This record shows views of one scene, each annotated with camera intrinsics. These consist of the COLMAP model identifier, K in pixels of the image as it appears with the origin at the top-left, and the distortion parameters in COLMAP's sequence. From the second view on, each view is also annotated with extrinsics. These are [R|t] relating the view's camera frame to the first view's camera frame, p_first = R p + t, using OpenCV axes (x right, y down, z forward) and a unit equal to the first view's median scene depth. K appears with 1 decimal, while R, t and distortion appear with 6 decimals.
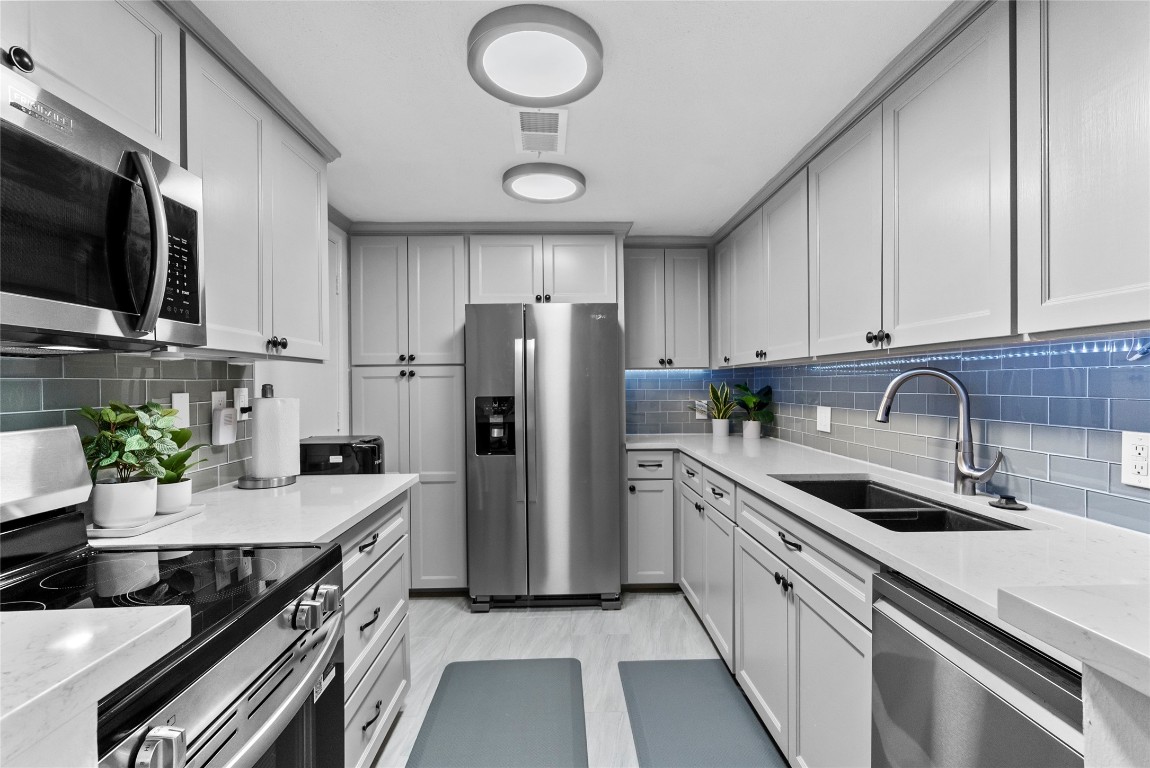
lens RADIAL K [[510.8, 0, 575.0], [0, 510.8, 384.0], [0, 0, 1]] dist [-0.002467, -0.000343]
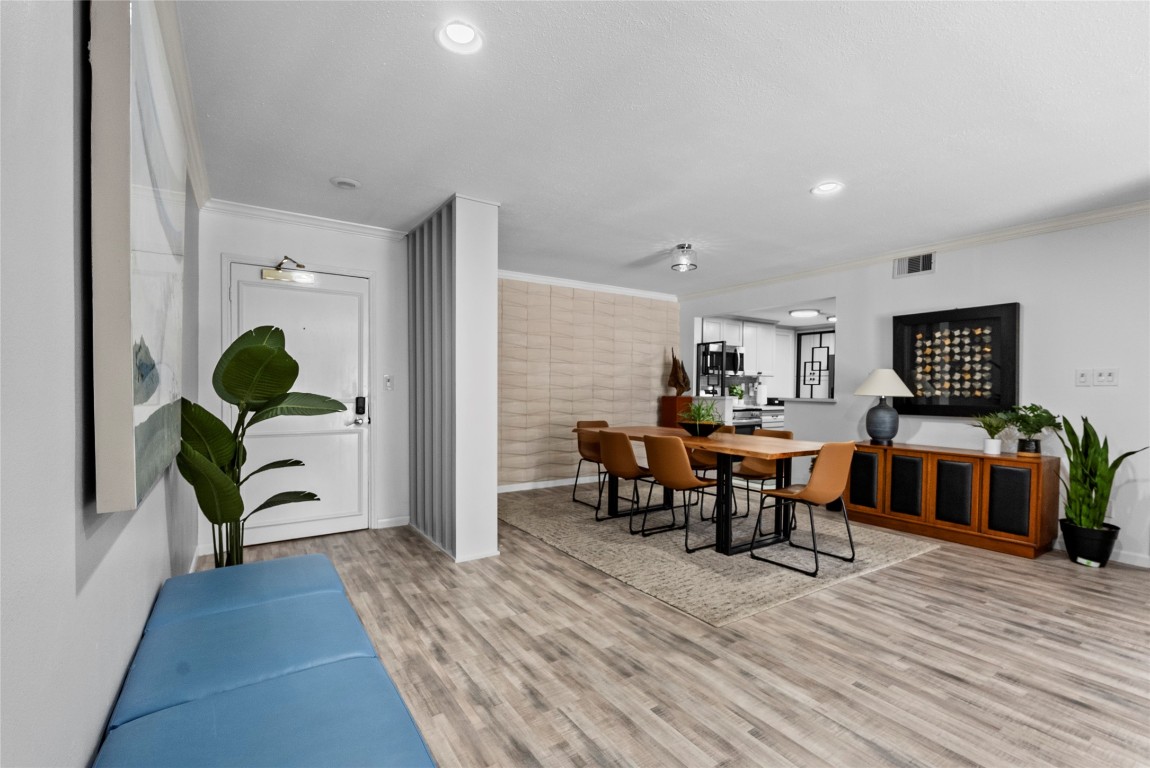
lens RADIAL K [[516.3, 0, 580.1], [0, 516.3, 404.1], [0, 0, 1]] dist [-0.000043, 0.000204]
pose [[0.534987, 0.035034, -0.844134, 2.548367], [-0.016760, 0.999383, 0.030856, 0.088597], [0.844694, -0.002360, 0.535244, -2.934251]]
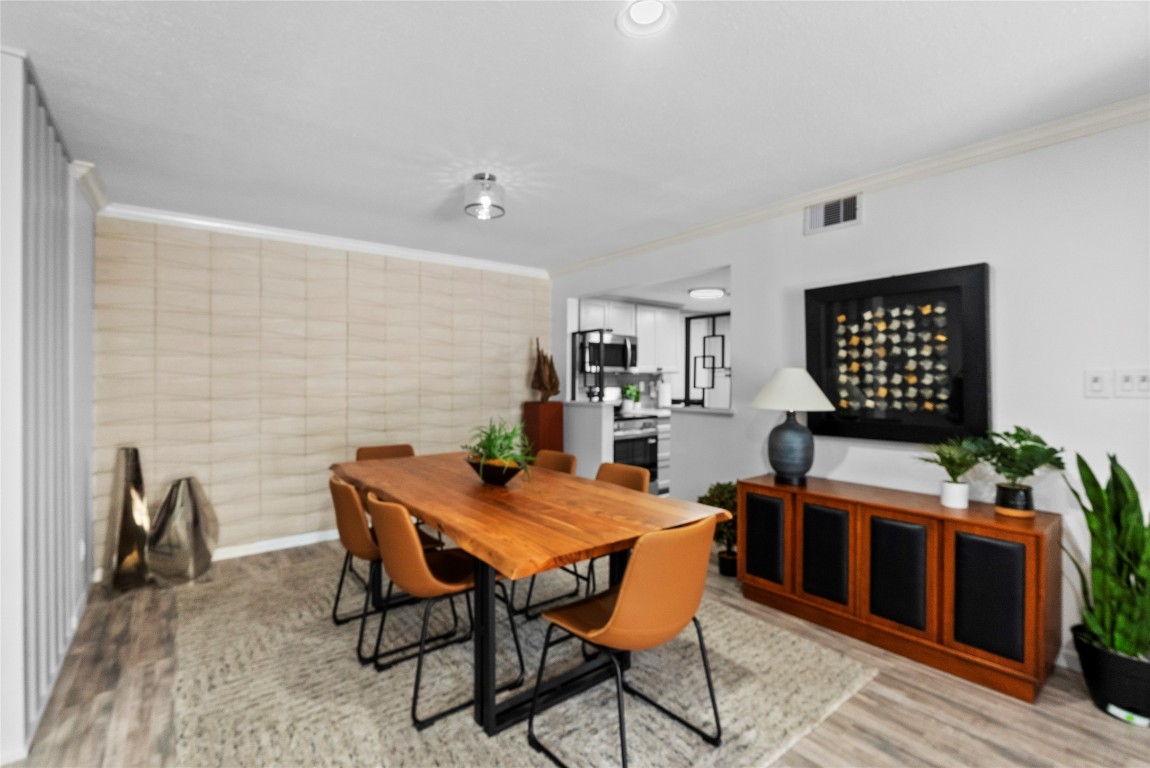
lens RADIAL K [[510.8, 0, 575.0], [0, 510.8, 384.0], [0, 0, 1]] dist [-0.002467, -0.000343]
pose [[0.595681, 0.011429, -0.803140, 2.055859], [-0.006131, 0.999934, 0.009683, -0.001324], [0.803198, -0.000844, 0.595712, -1.726159]]
